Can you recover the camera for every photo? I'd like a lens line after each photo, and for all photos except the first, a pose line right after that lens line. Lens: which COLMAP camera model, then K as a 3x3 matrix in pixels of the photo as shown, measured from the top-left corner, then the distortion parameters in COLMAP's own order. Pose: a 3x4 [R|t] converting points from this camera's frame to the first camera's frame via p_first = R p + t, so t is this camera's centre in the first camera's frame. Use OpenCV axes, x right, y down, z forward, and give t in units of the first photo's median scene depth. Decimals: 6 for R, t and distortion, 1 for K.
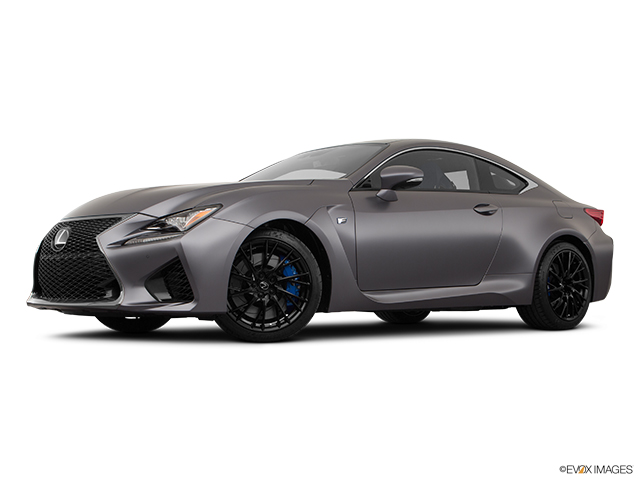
lens RADIAL K [[913.6, 0, 320.0], [0, 913.6, 240.0], [0, 0, 1]] dist [0.159555, -1.336756]
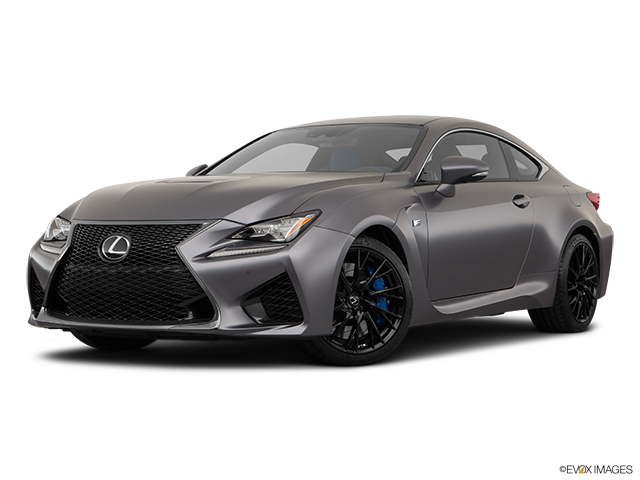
lens RADIAL K [[1282.9, 0, 320.0], [0, 1282.9, 240.0], [0, 0, 1]] dist [0.056109, 0.020961]
pose [[0.962874, -0.002671, 0.269938, -0.421293], [-0.010534, 0.998818, 0.047457, -0.065786], [-0.269745, -0.048539, 0.961708, -0.166130]]
